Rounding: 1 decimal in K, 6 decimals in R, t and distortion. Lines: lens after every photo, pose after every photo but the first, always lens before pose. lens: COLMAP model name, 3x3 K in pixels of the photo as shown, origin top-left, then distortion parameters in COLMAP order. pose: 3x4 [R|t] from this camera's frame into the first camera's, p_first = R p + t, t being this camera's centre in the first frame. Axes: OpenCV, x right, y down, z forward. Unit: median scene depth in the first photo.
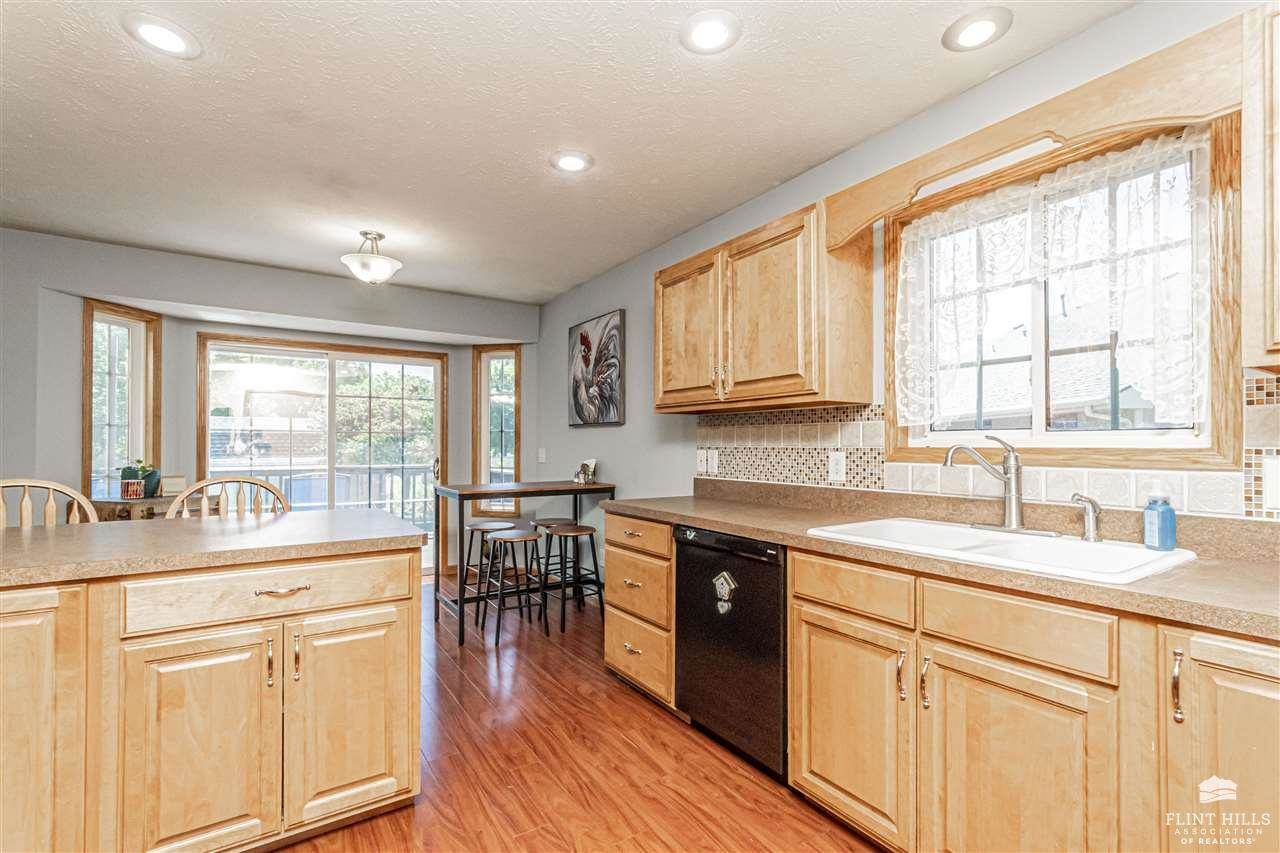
lens RADIAL K [[565.3, 0, 629.2], [0, 565.3, 438.1], [0, 0, 1]] dist [-0.000140, 0.001235]
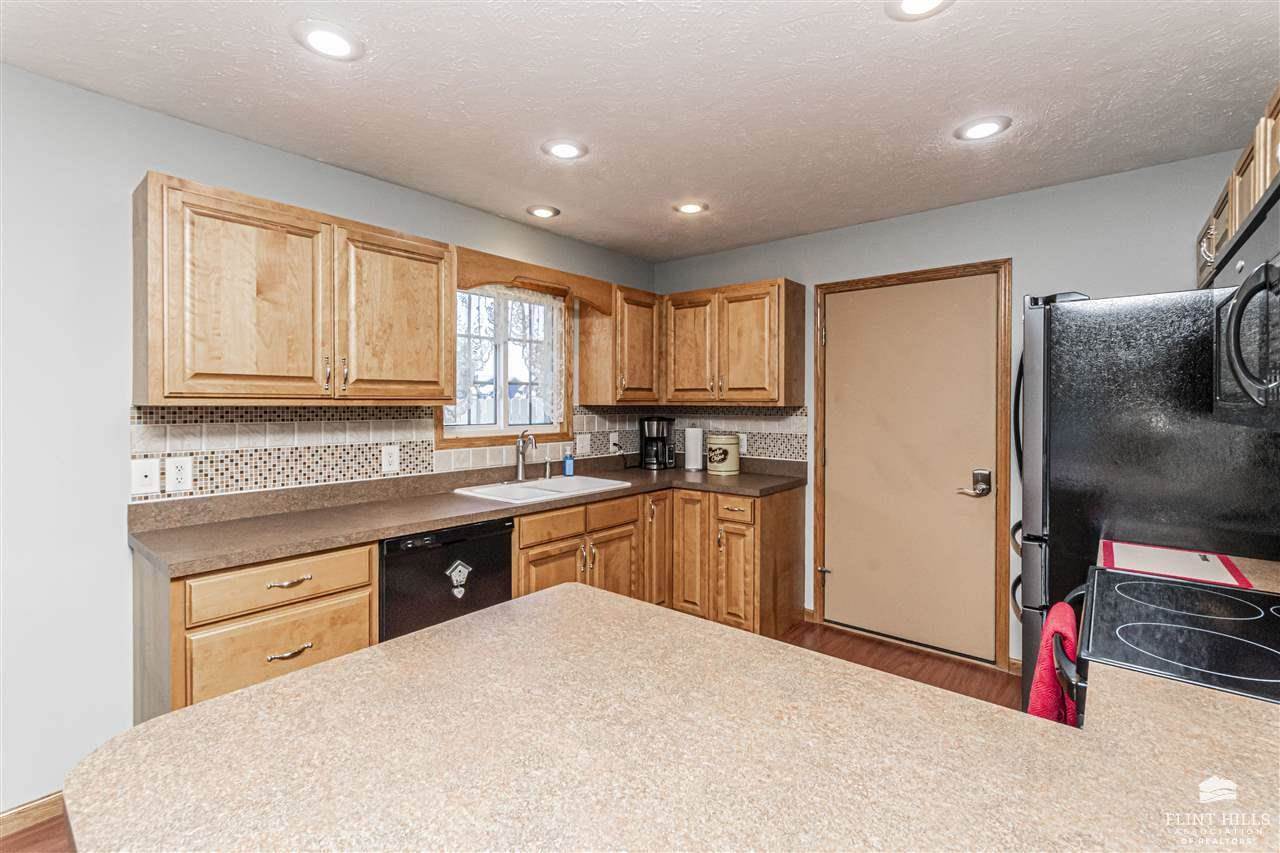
lens RADIAL K [[565.3, 0, 631.0], [0, 565.3, 405.7], [0, 0, 1]] dist [-0.000140, 0.001235]
pose [[-0.283175, -0.003210, 0.959063, -0.708018], [-0.010183, 0.999948, 0.000340, -0.050818], [-0.959014, -0.009670, -0.283193, 0.708000]]
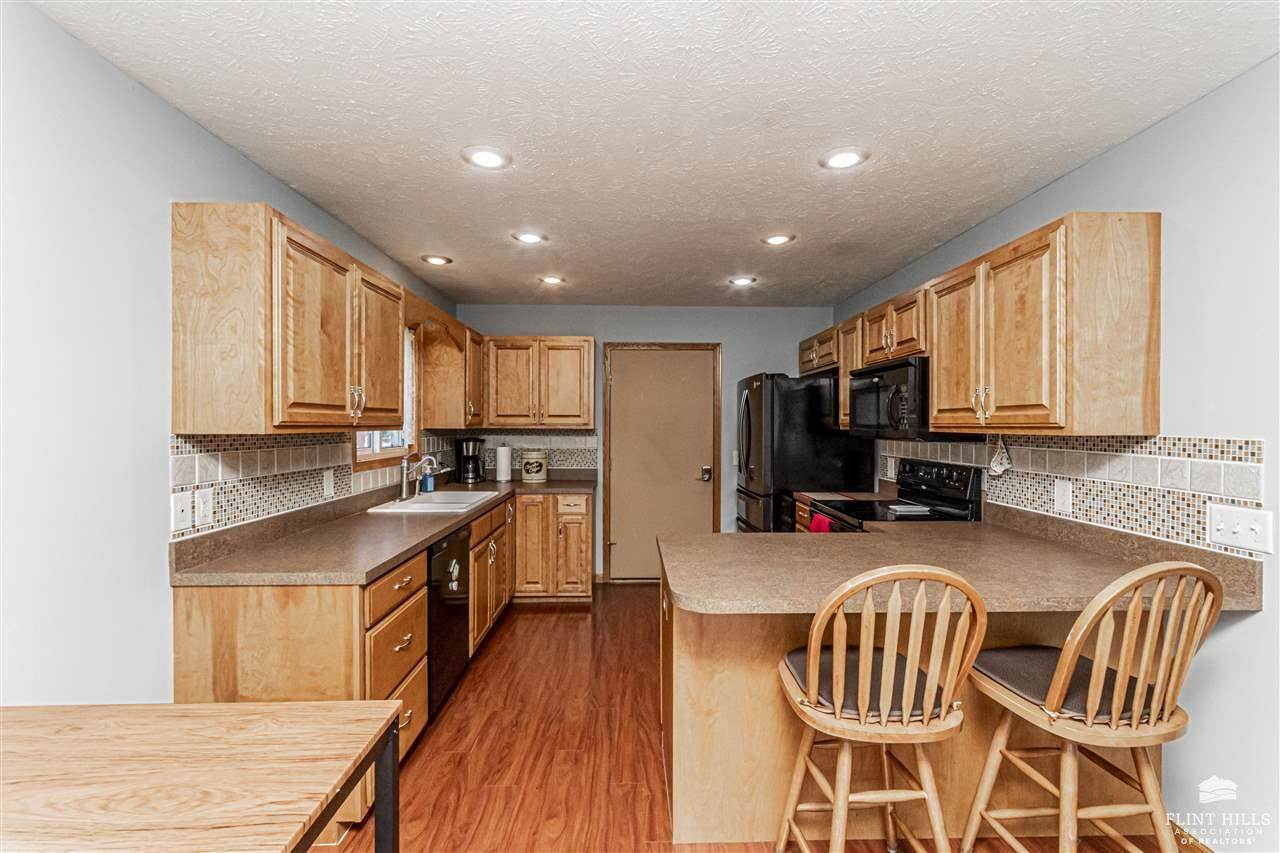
lens RADIAL K [[565.3, 0, 619.0], [0, 565.3, 426.7], [0, 0, 1]] dist [-0.000140, 0.001235]
pose [[-0.835451, -0.006361, 0.549529, -0.637444], [-0.008731, 0.999960, -0.001699, -0.056623], [-0.549496, -0.006217, -0.835473, 1.356627]]
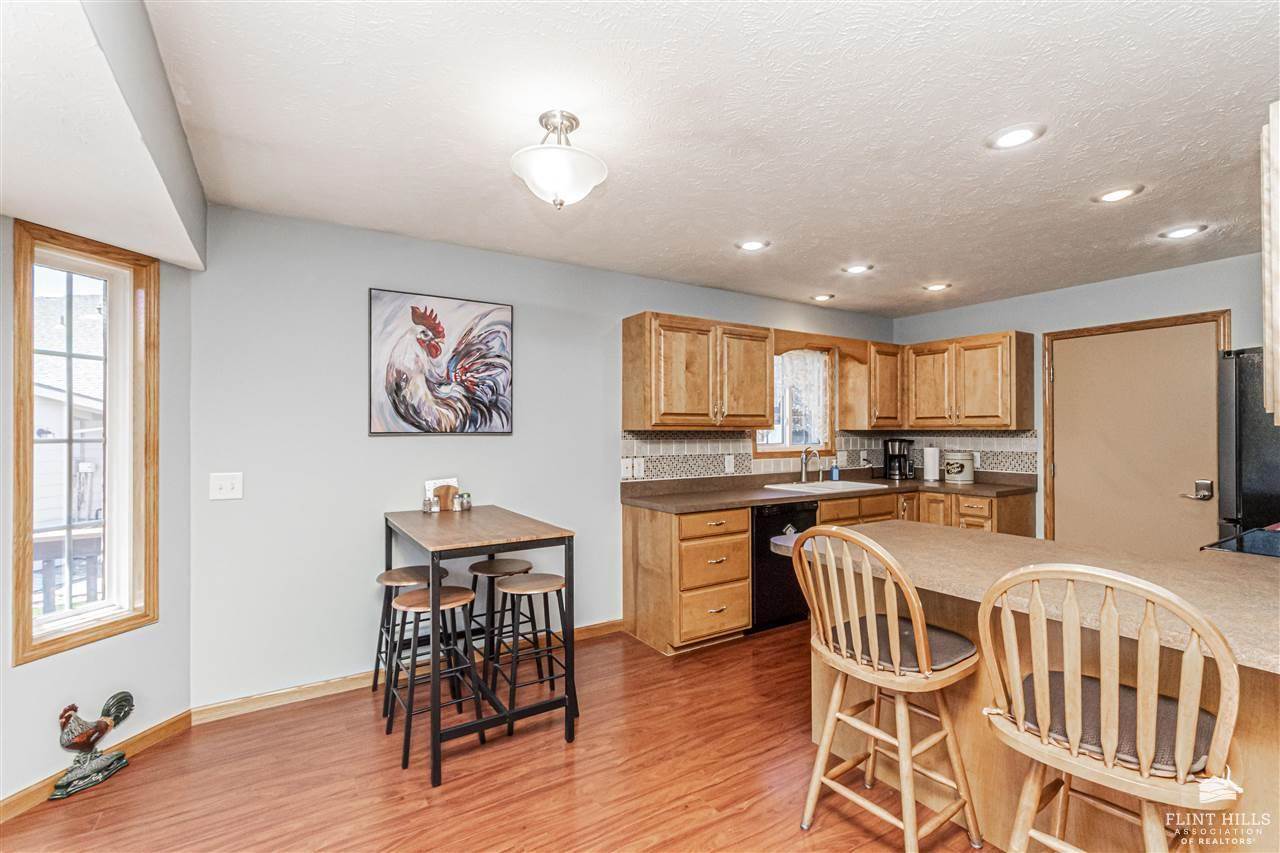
lens RADIAL K [[565.3, 0, 627.2], [0, 565.3, 428.6], [0, 0, 1]] dist [-0.000140, 0.001235]
pose [[0.029247, 0.007181, 0.999546, -1.192601], [-0.006021, 0.999957, -0.007008, -0.039158], [-0.999554, -0.005813, 0.029289, 1.049531]]
